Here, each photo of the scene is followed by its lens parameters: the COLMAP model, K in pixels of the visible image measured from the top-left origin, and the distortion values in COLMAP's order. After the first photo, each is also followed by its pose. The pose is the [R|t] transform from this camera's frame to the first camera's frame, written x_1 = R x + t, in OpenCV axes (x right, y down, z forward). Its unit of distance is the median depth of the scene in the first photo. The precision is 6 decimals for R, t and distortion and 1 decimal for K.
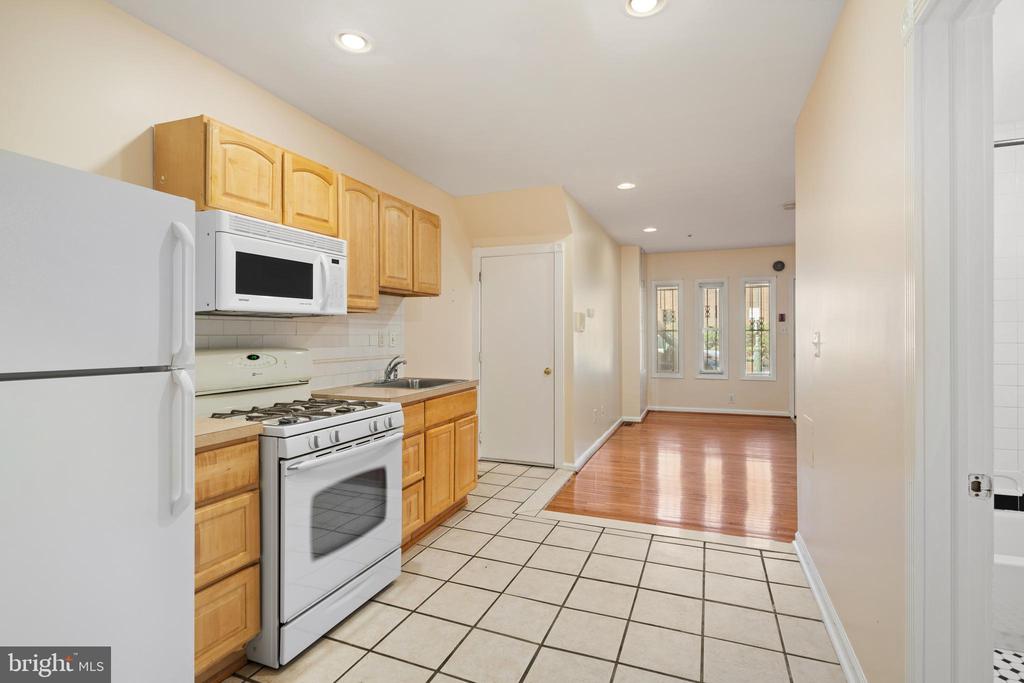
lens RADIAL K [[490.4, 0, 512.5], [0, 490.4, 326.3], [0, 0, 1]] dist [0.001610, -0.000141]
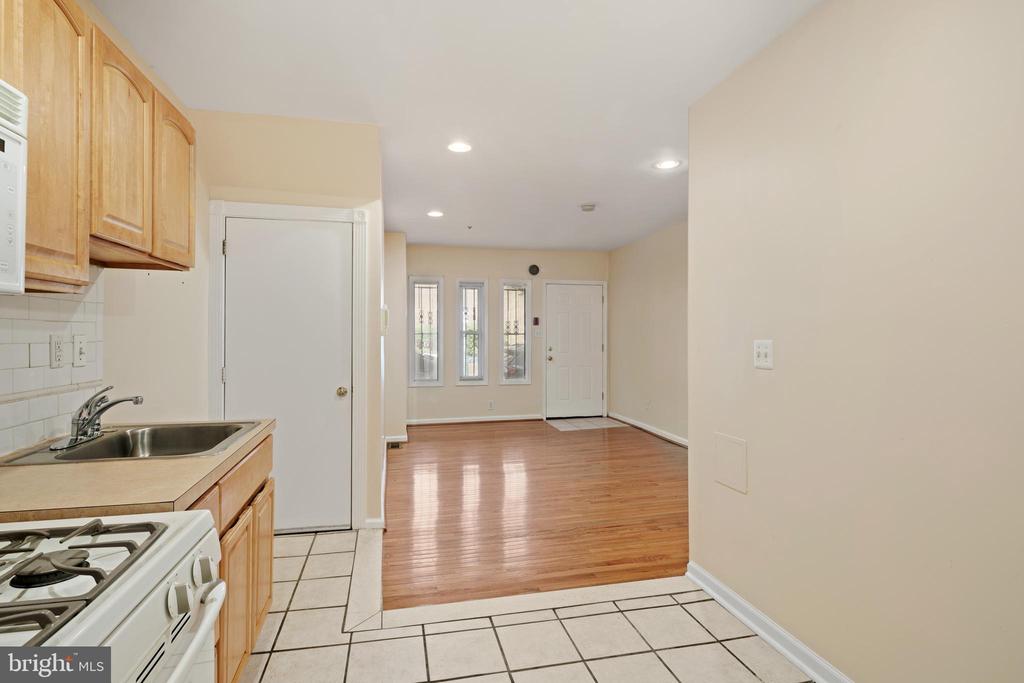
lens RADIAL K [[507.4, 0, 507.3], [0, 507.4, 330.3], [0, 0, 1]] dist [-0.003056, -0.001307]
pose [[0.822013, 0.011847, 0.569345, -0.147087], [-0.016110, 0.999867, 0.002454, -0.001673], [-0.569241, -0.011189, 0.822095, 0.274670]]
